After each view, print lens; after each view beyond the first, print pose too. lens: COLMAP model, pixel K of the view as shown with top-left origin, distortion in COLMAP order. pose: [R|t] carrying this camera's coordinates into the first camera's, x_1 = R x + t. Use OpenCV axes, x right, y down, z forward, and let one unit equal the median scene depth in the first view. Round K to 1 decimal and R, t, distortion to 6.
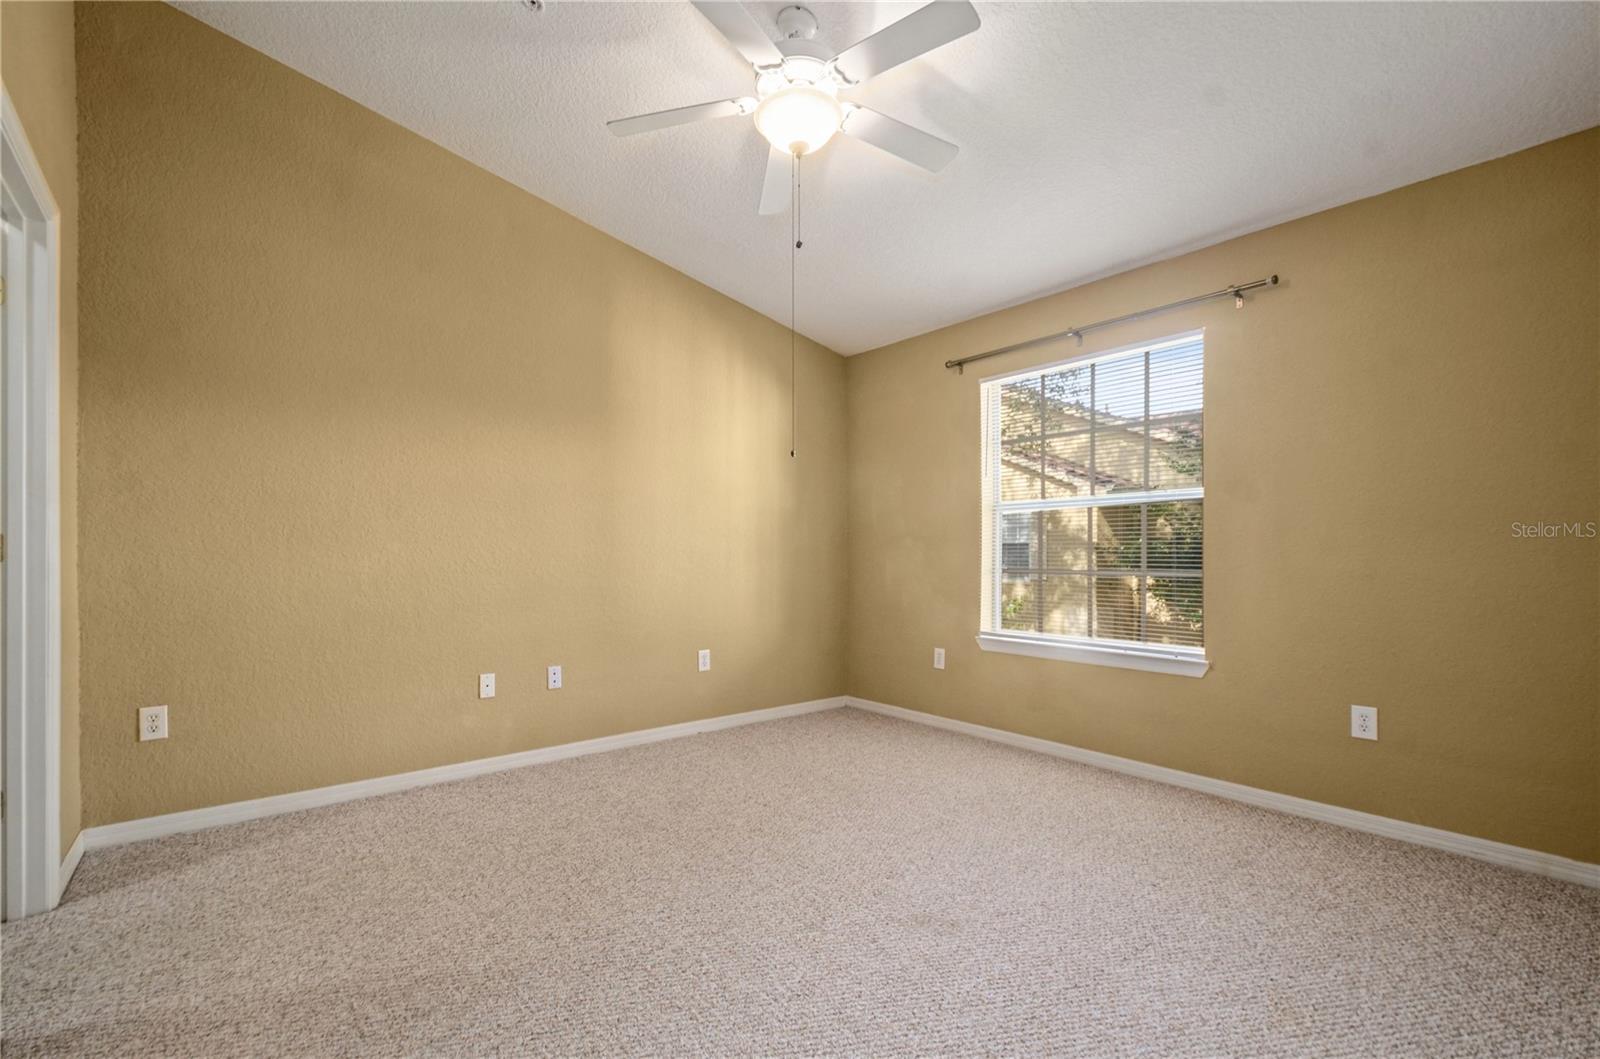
lens RADIAL K [[709.2, 0, 801.0], [0, 709.2, 525.6], [0, 0, 1]] dist [0.007987, -0.008125]
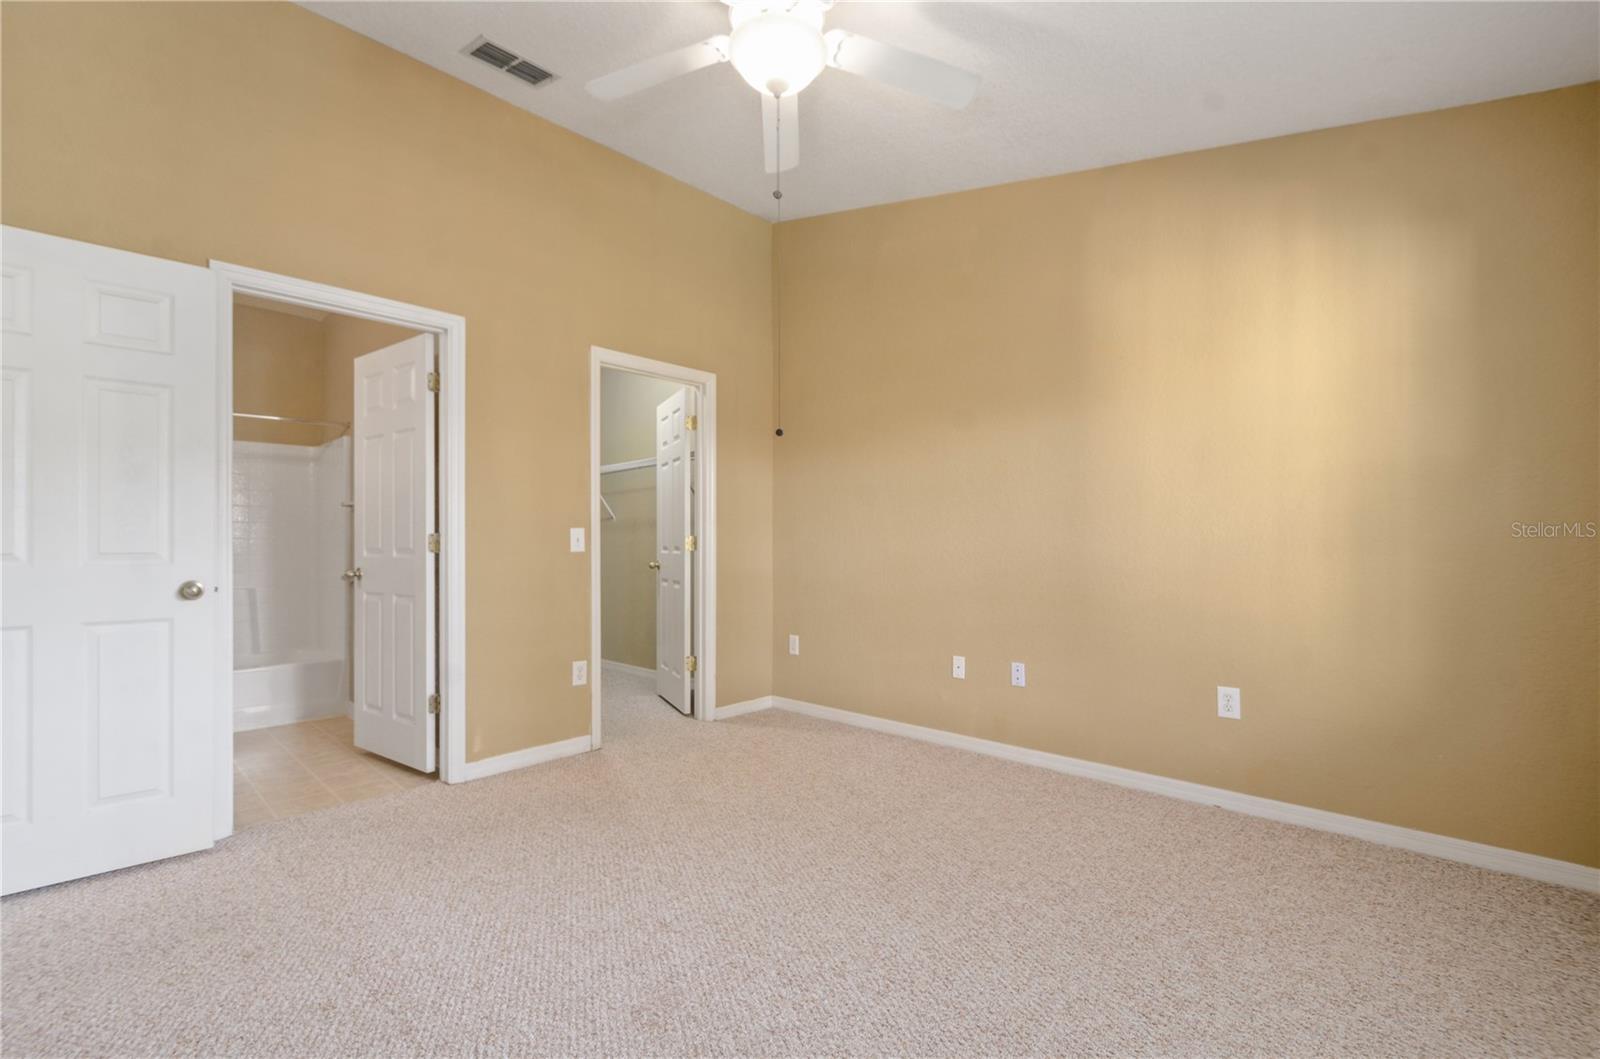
lens RADIAL K [[709.2, 0, 812.1], [0, 709.2, 533.8], [0, 0, 1]] dist [0.007987, -0.008125]
pose [[0.097109, -0.017475, -0.995120, 0.611382], [0.045222, 0.998891, -0.013128, 0.025962], [0.994246, -0.043727, 0.097791, 0.674935]]
